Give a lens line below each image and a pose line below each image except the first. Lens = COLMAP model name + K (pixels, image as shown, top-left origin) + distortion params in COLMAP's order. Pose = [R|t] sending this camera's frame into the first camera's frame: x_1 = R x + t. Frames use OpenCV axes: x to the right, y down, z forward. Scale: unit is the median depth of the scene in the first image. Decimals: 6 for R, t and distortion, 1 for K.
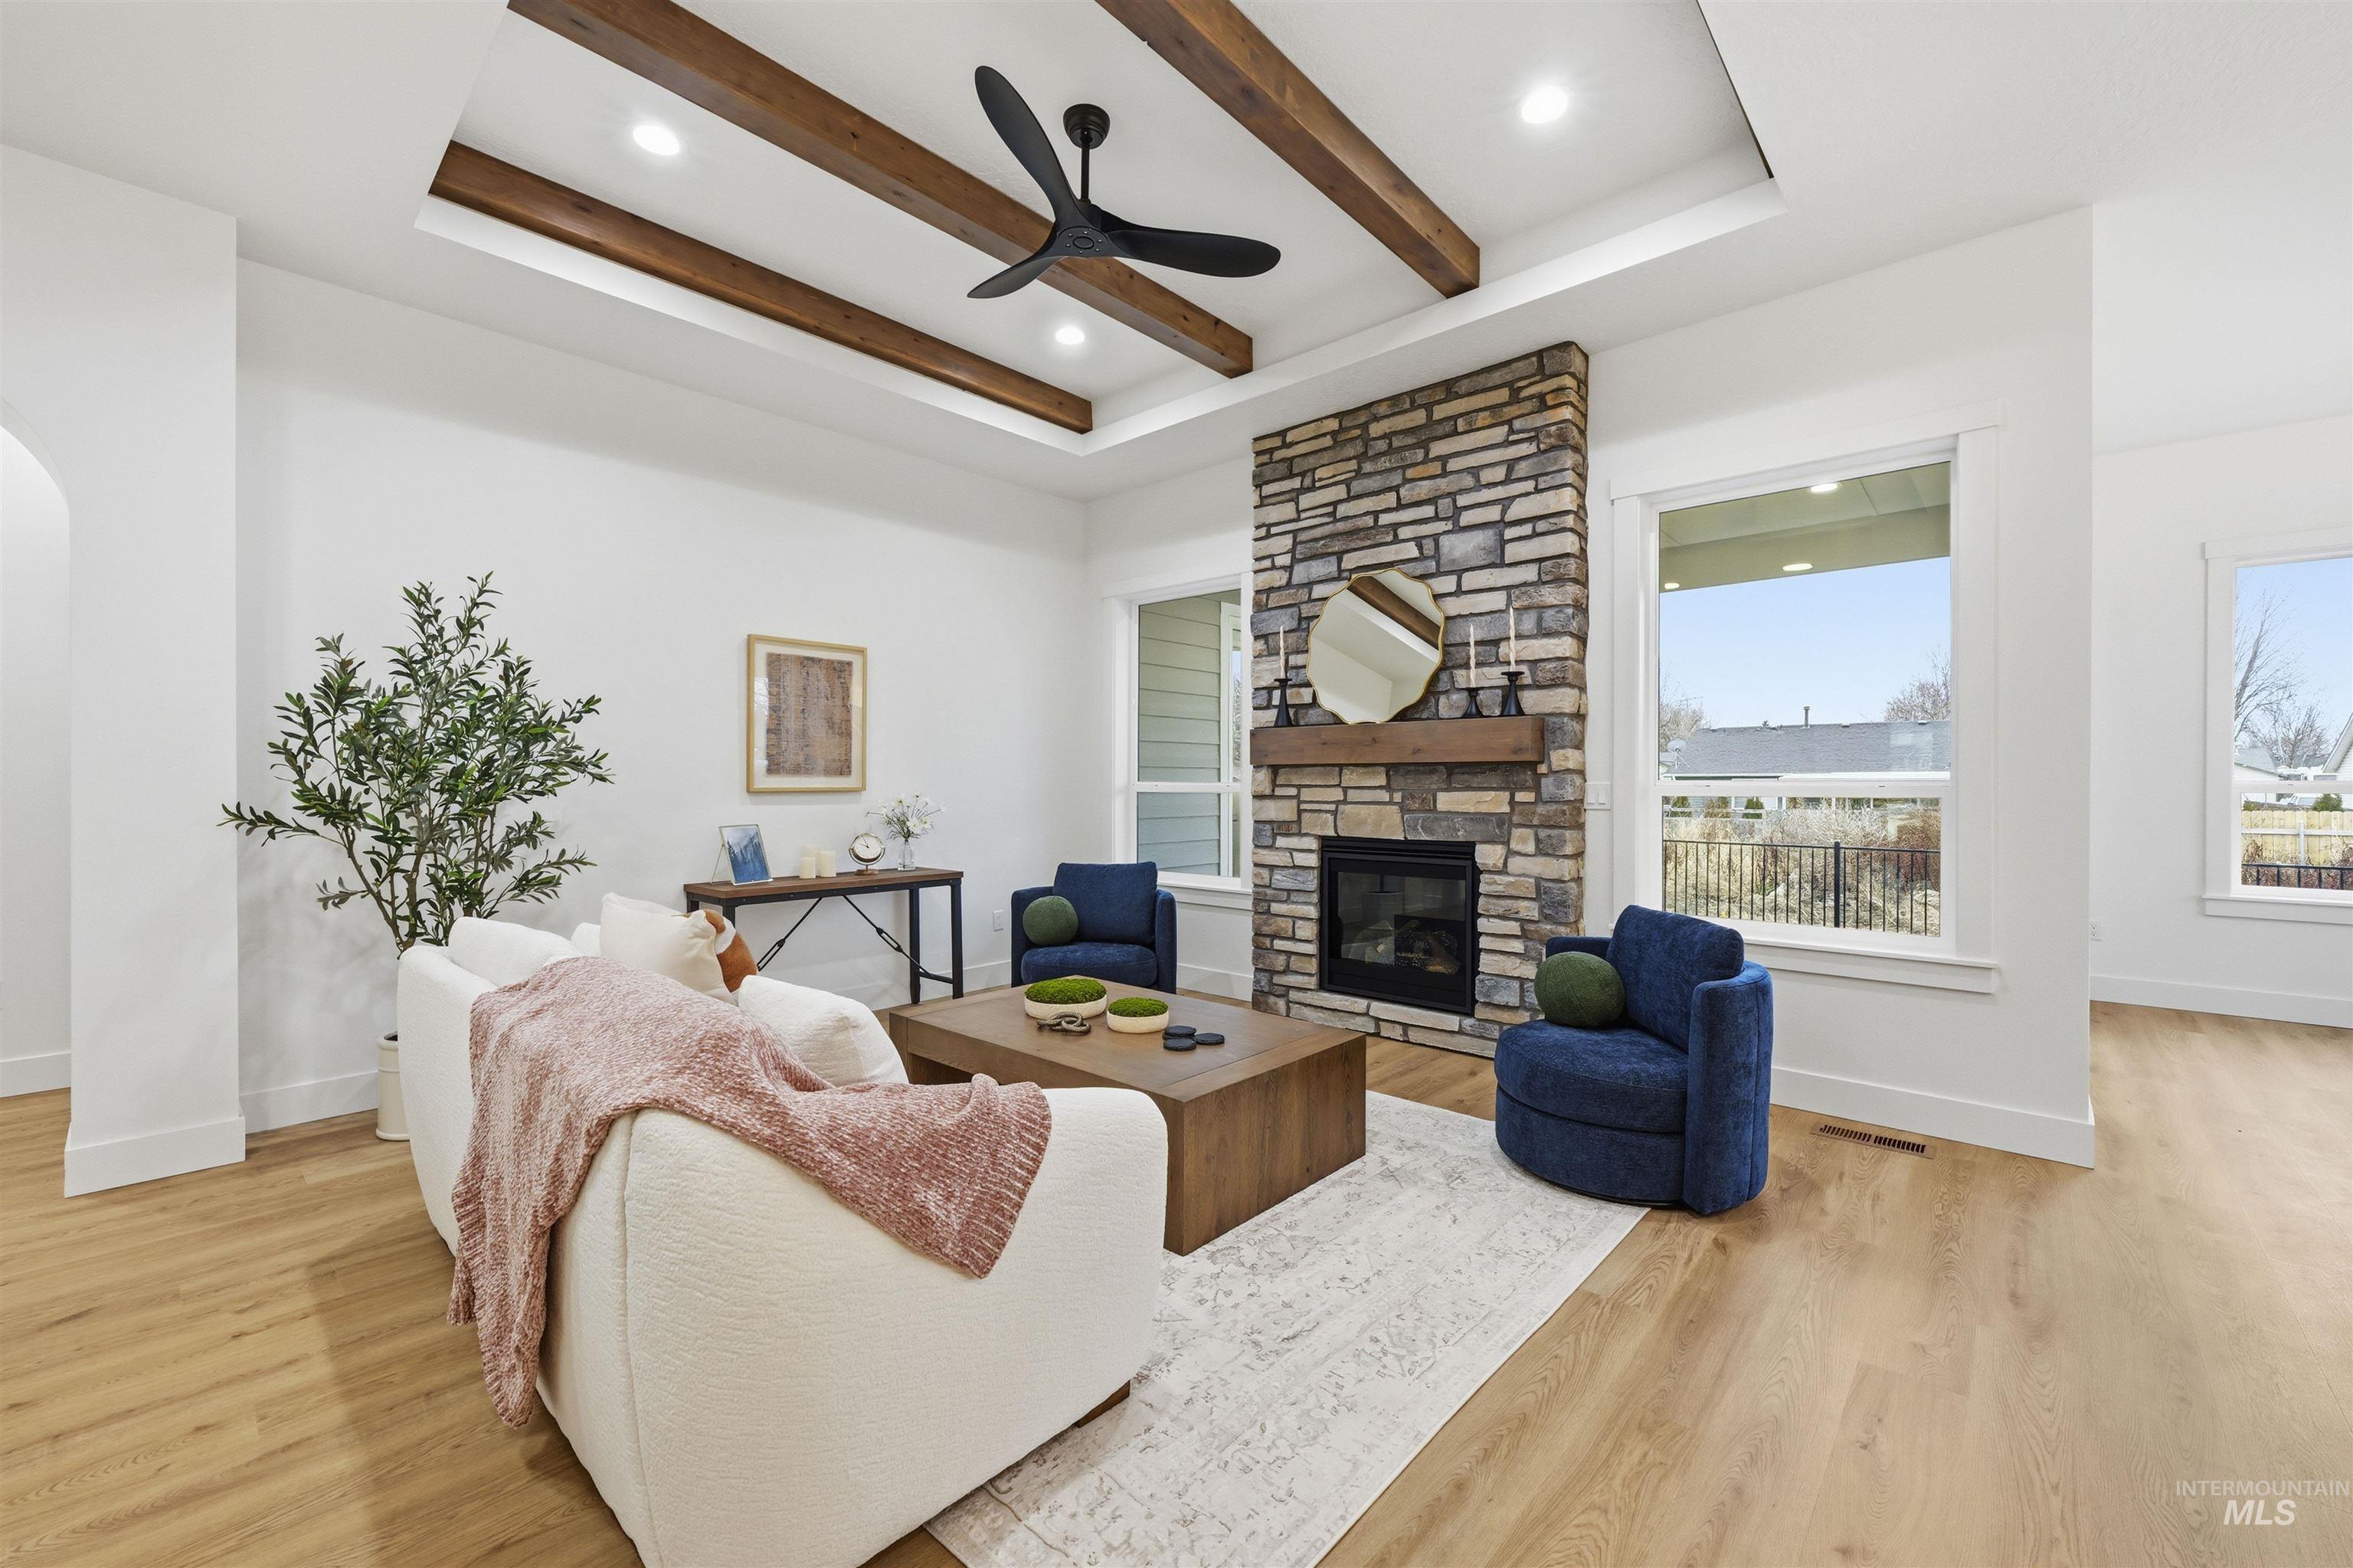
lens RADIAL K [[936.0, 0, 1194.5], [0, 936.0, 787.2], [0, 0, 1]] dist [-0.002463, 0.000553]
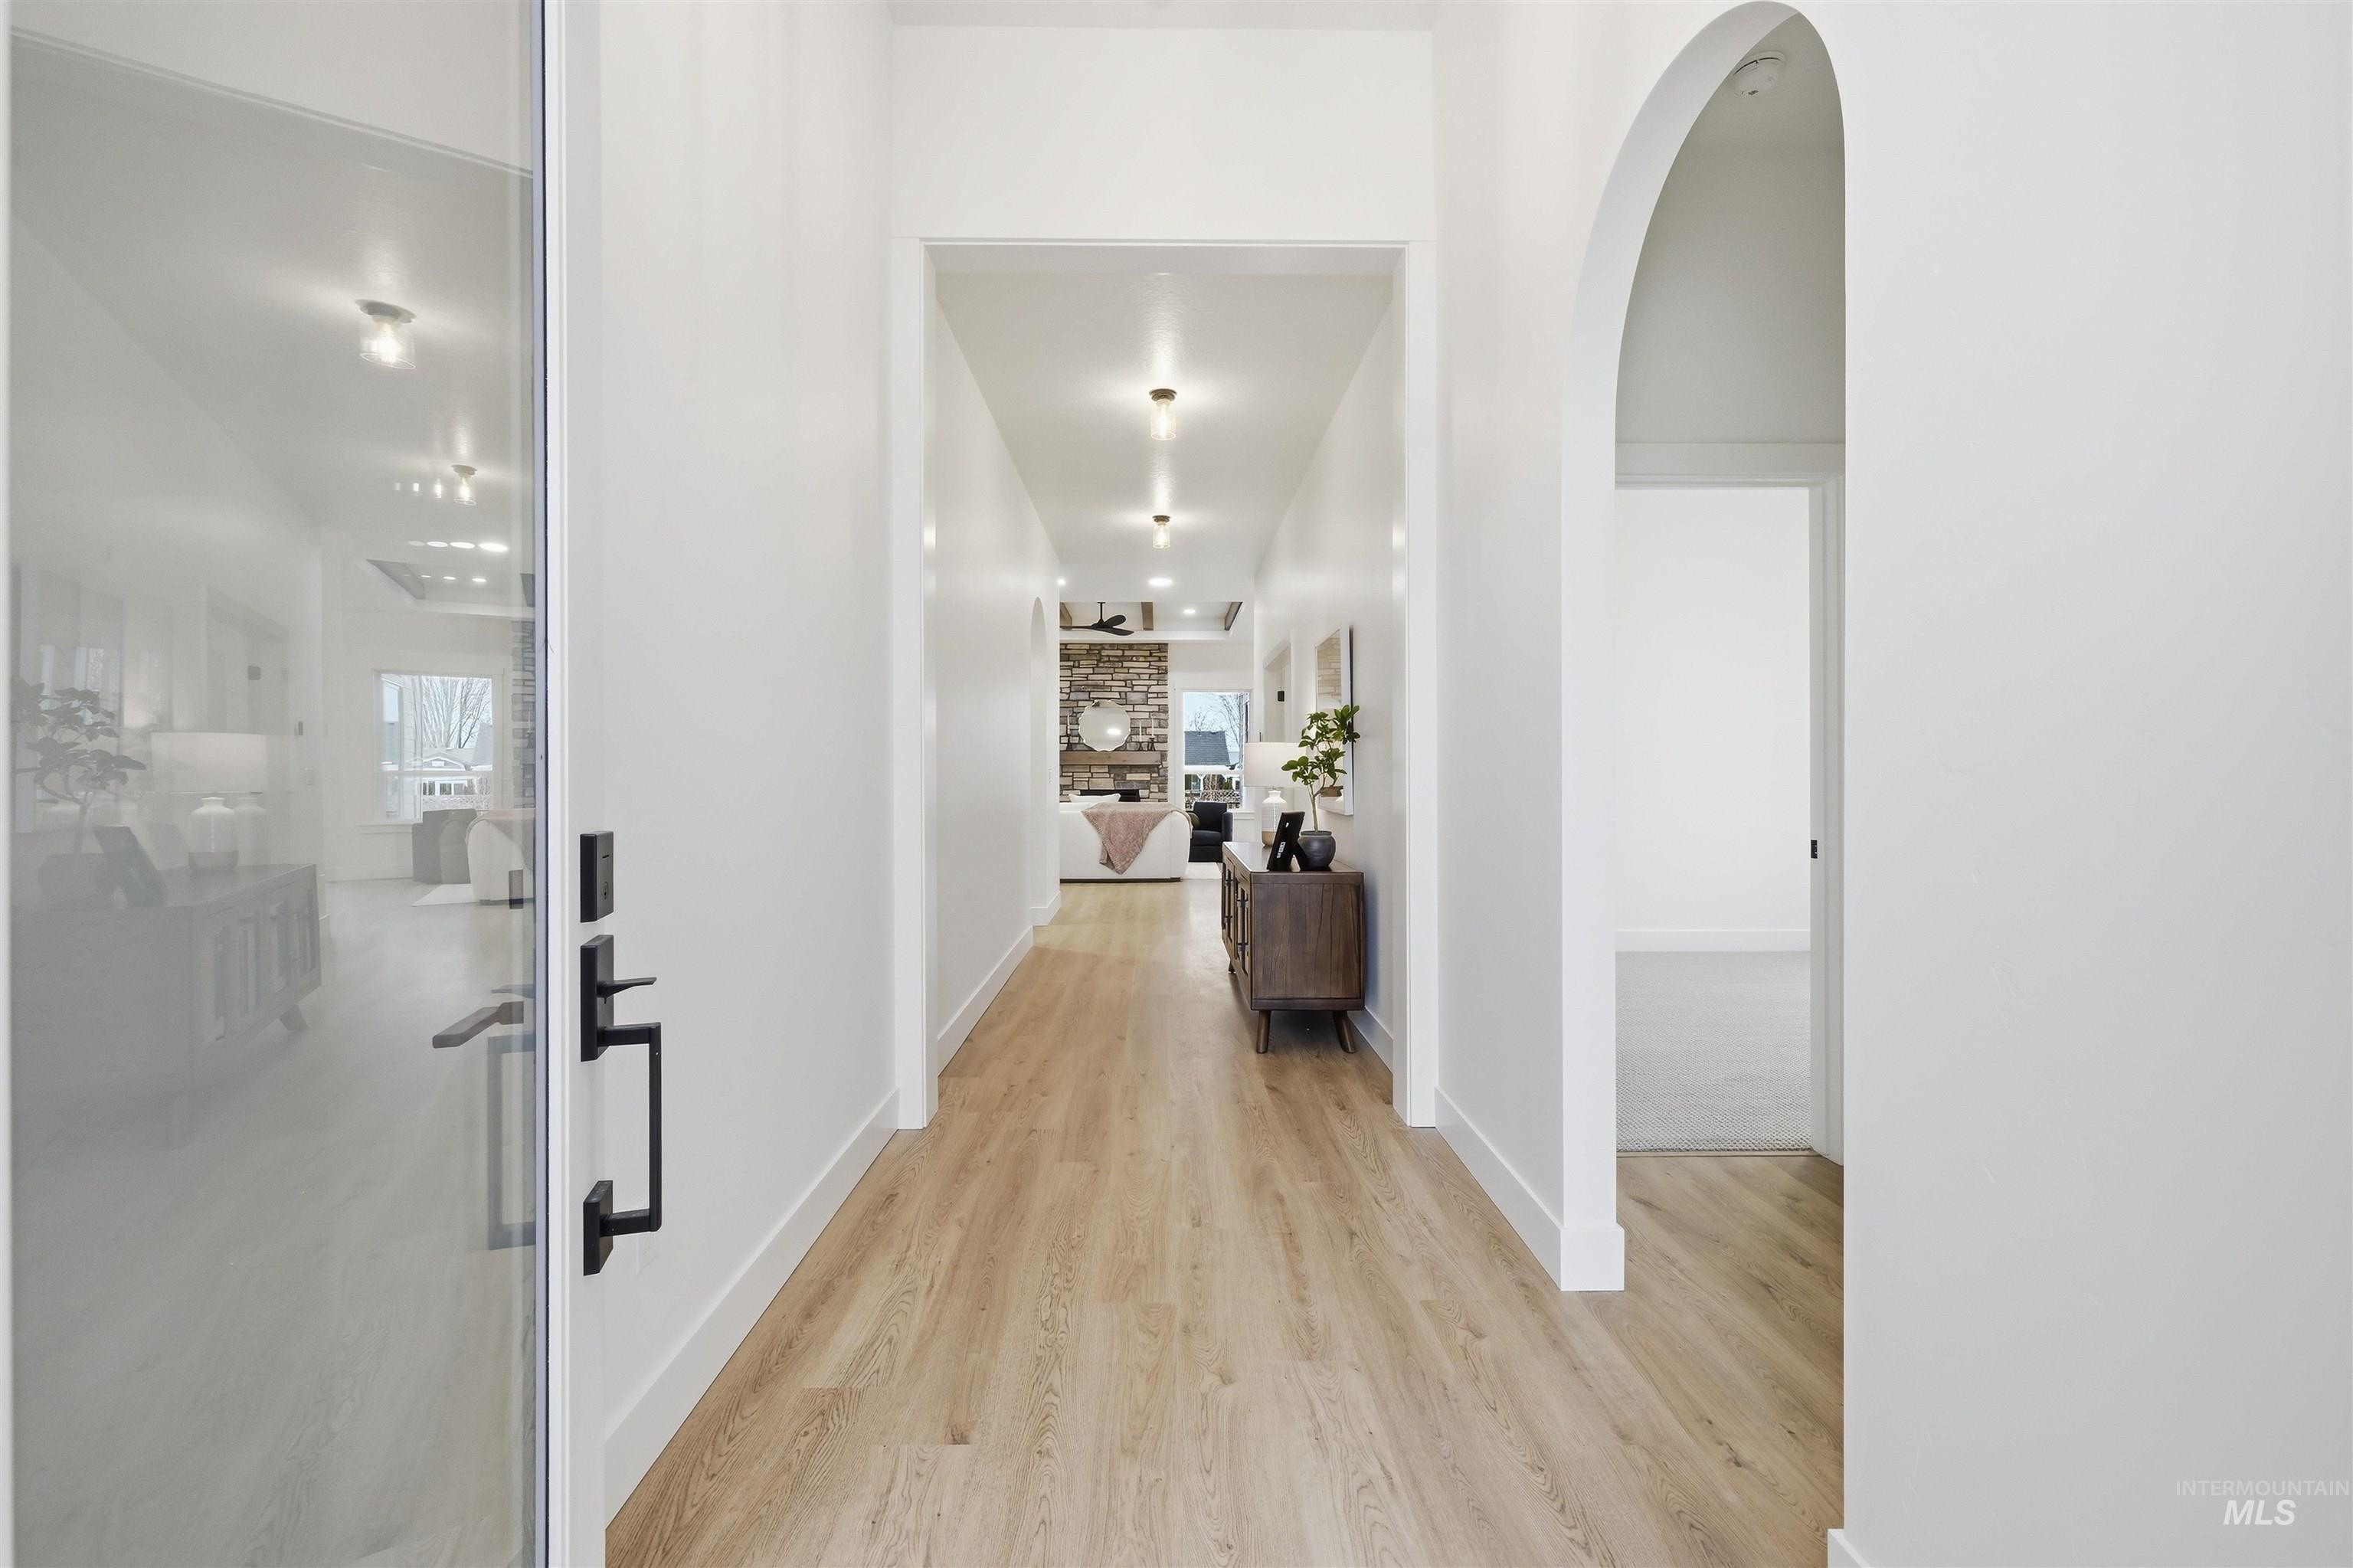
lens RADIAL K [[1010.5, 0, 1180.0], [0, 1010.5, 779.3], [0, 0, 1]] dist [0.001152, -0.000185]
pose [[0.736556, 0.001164, 0.676376, -1.891980], [0.001900, 0.999991, -0.003789, 0.036295], [-0.676374, 0.004076, 0.736547, -1.609481]]
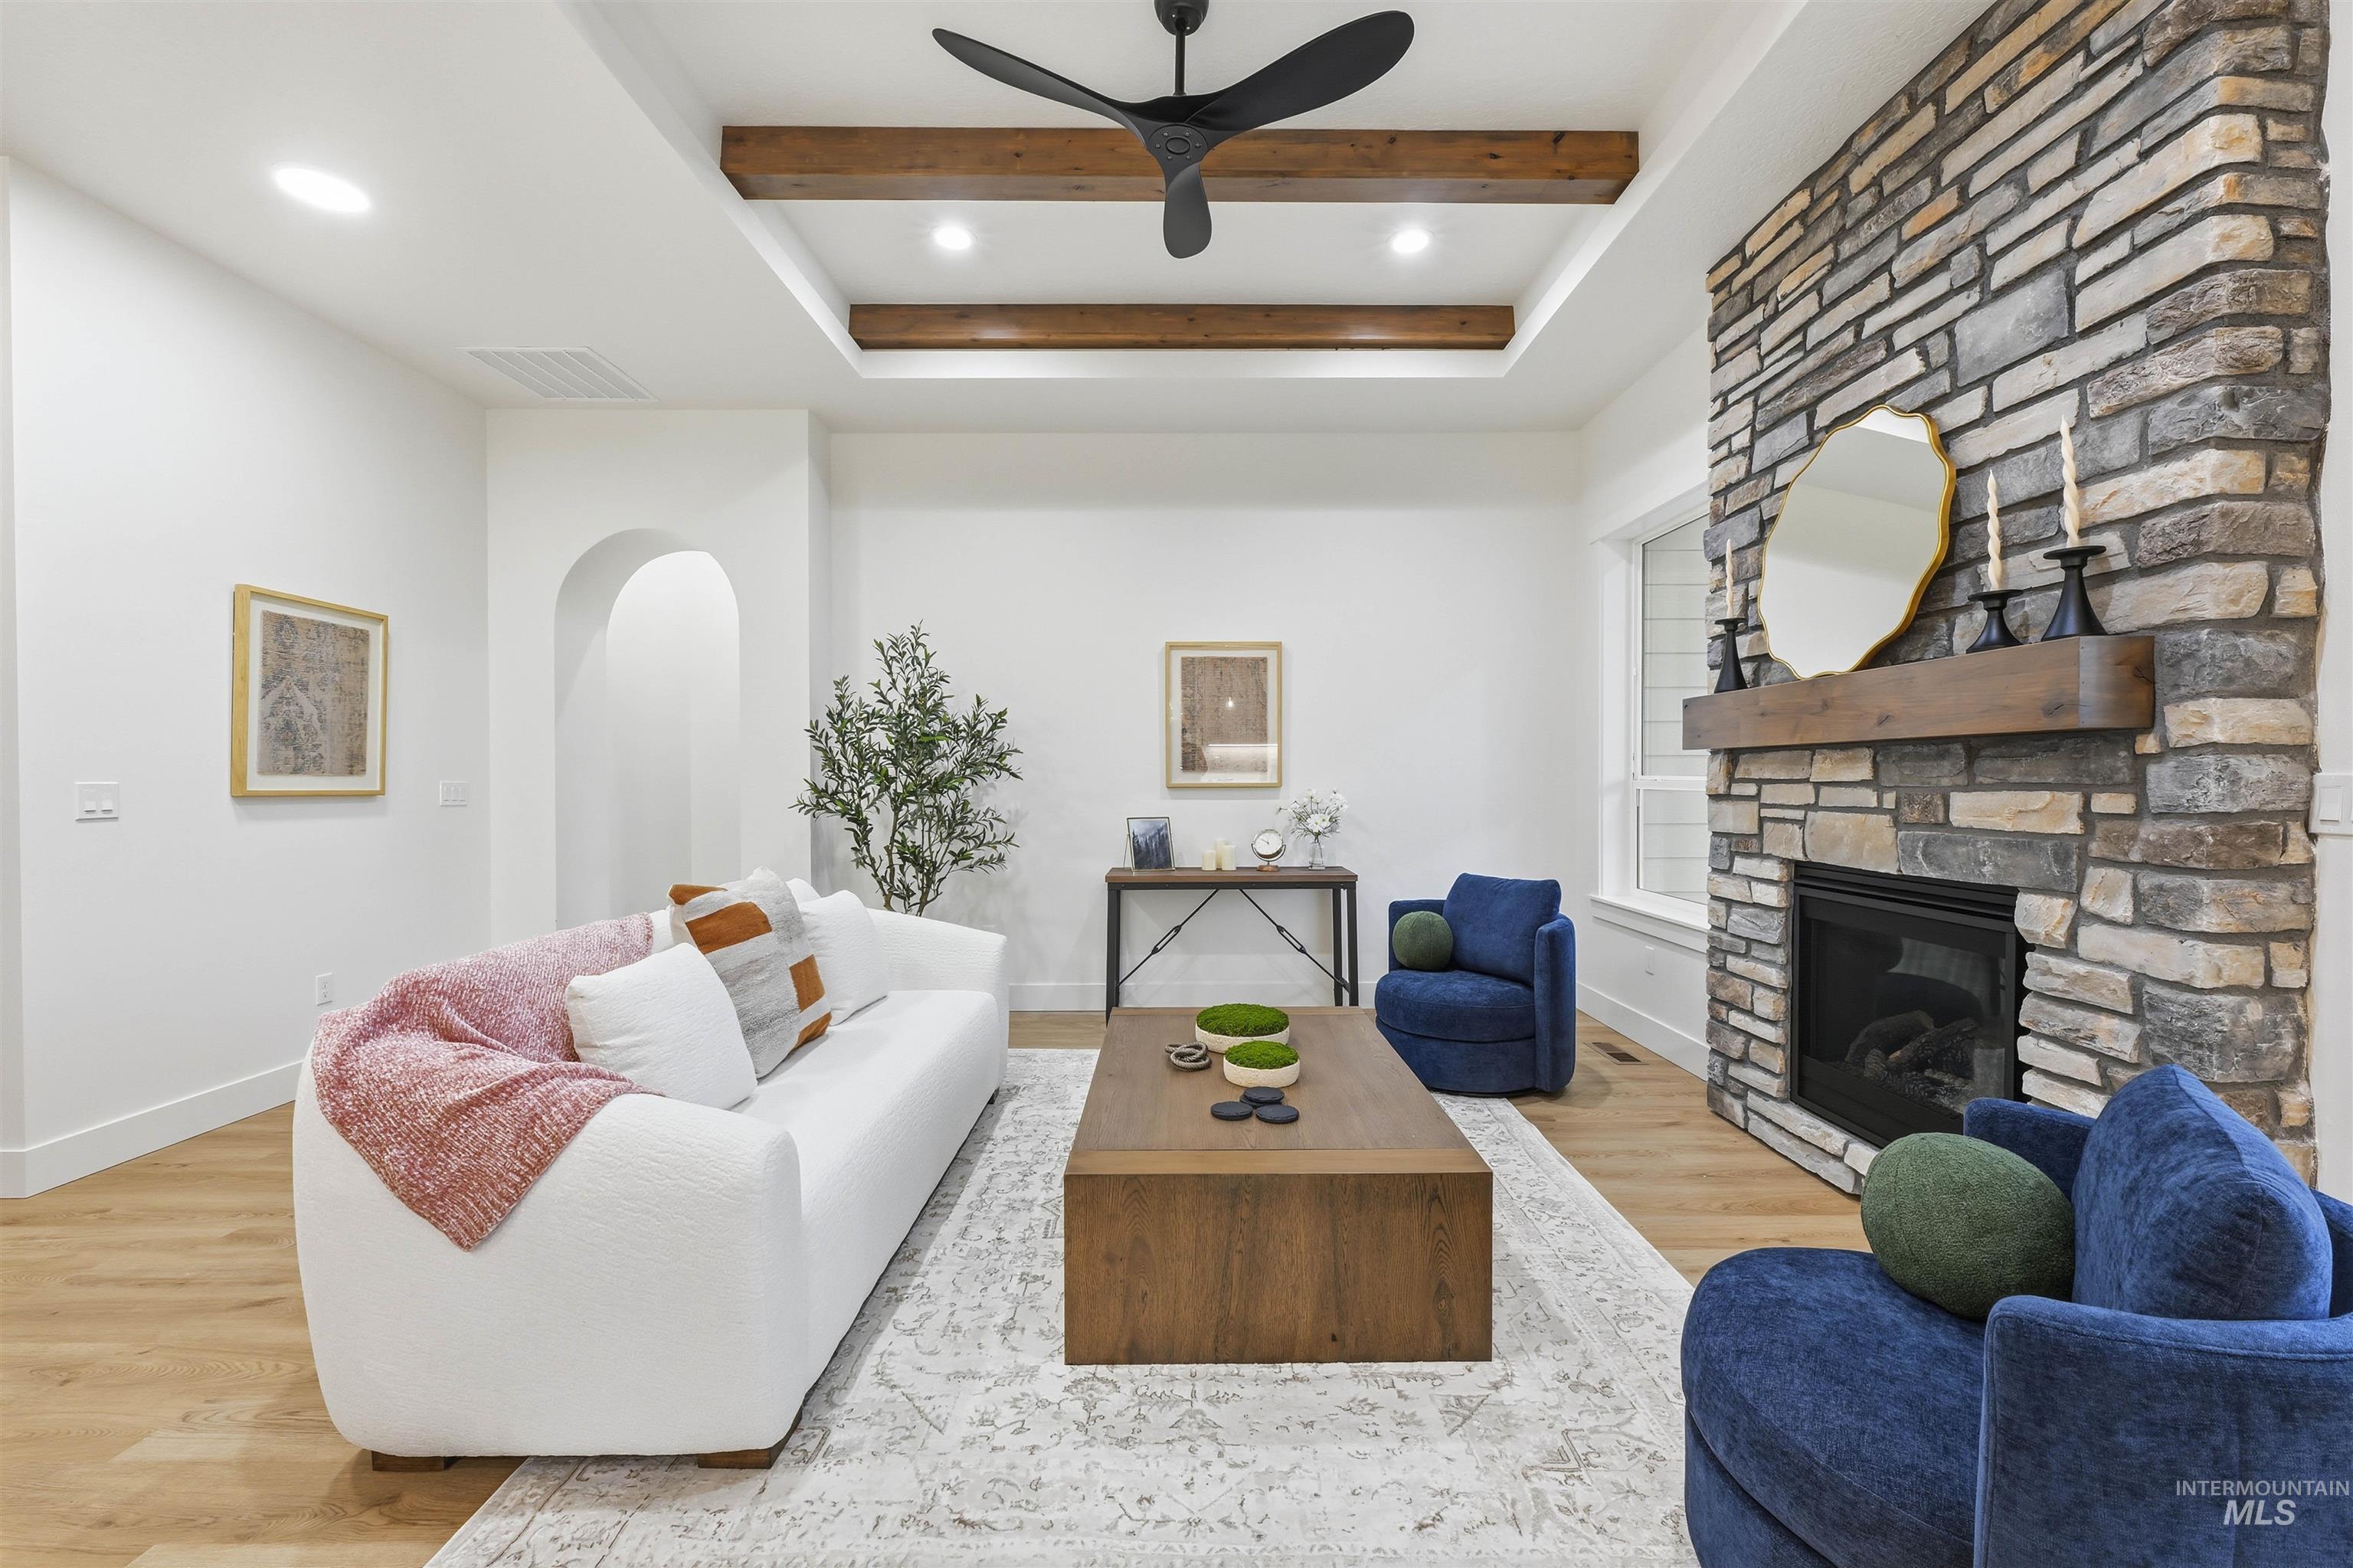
lens RADIAL K [[936.0, 0, 1186.6], [0, 936.0, 789.3], [0, 0, 1]] dist [-0.002463, 0.000553]
pose [[0.671729, 0.005133, -0.740779, 0.364116], [0.000745, 0.999971, 0.007605, -0.000912], [0.740797, -0.005660, 0.671706, 0.299128]]
